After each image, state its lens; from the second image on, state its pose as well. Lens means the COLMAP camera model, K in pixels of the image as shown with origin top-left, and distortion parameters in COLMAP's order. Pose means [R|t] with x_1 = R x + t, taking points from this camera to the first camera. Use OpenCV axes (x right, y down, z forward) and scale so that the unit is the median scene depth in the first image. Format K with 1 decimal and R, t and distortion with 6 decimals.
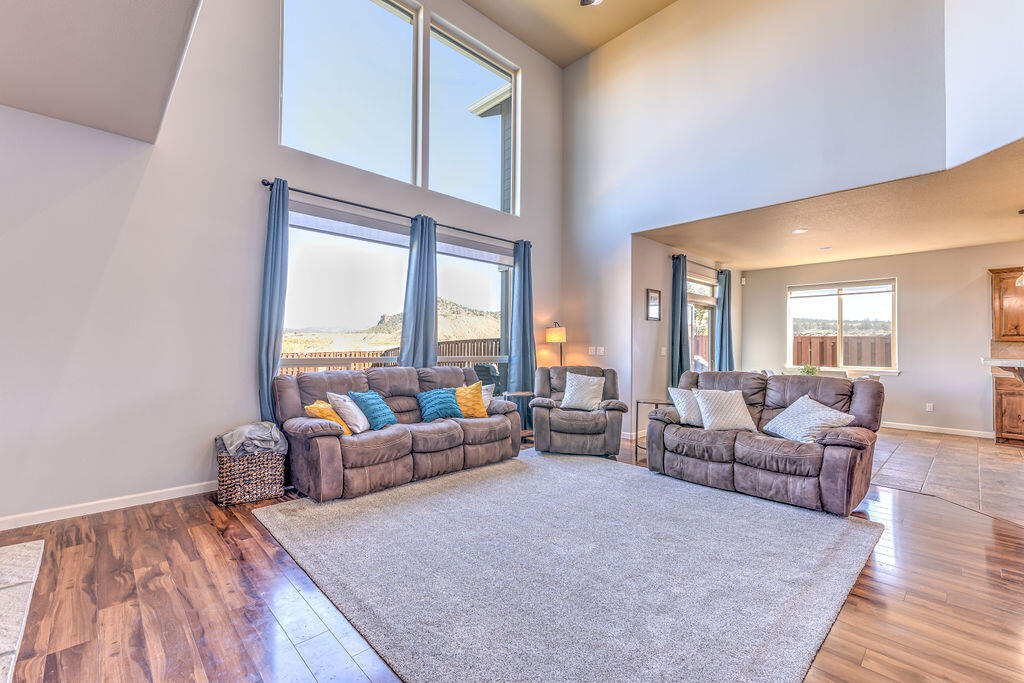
lens RADIAL K [[434.2, 0, 512.0], [0, 434.2, 341.5], [0, 0, 1]] dist [0.003213, 0.000671]
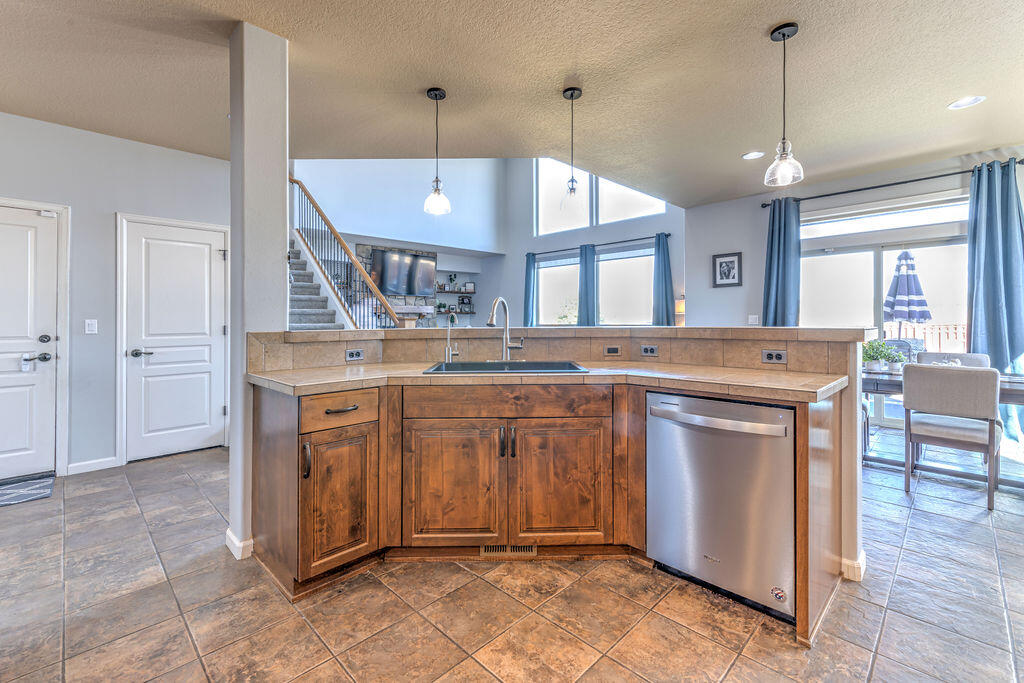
lens RADIAL K [[433.1, 0, 511.3], [0, 433.1, 320.0], [0, 0, 1]] dist [0.000812, 0.000128]
pose [[0.041978, -0.008827, -0.999080, 1.625767], [0.005189, 0.999949, -0.008617, 0.039404], [0.999105, -0.004823, 0.042022, 0.638748]]
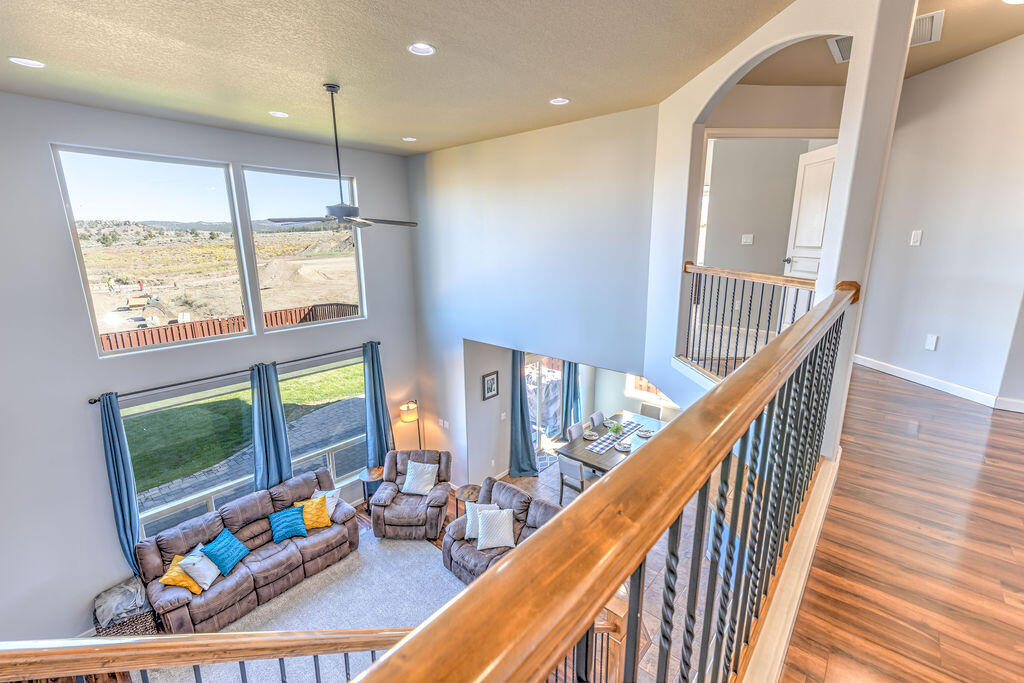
lens RADIAL K [[434.2, 0, 512.0], [0, 434.2, 341.5], [0, 0, 1]] dist [0.003213, 0.000671]
pose [[0.995449, -0.034425, 0.088855, 0.368649], [0.012710, 0.972099, 0.234228, -0.623950], [-0.094439, -0.232033, 0.968113, -0.168370]]
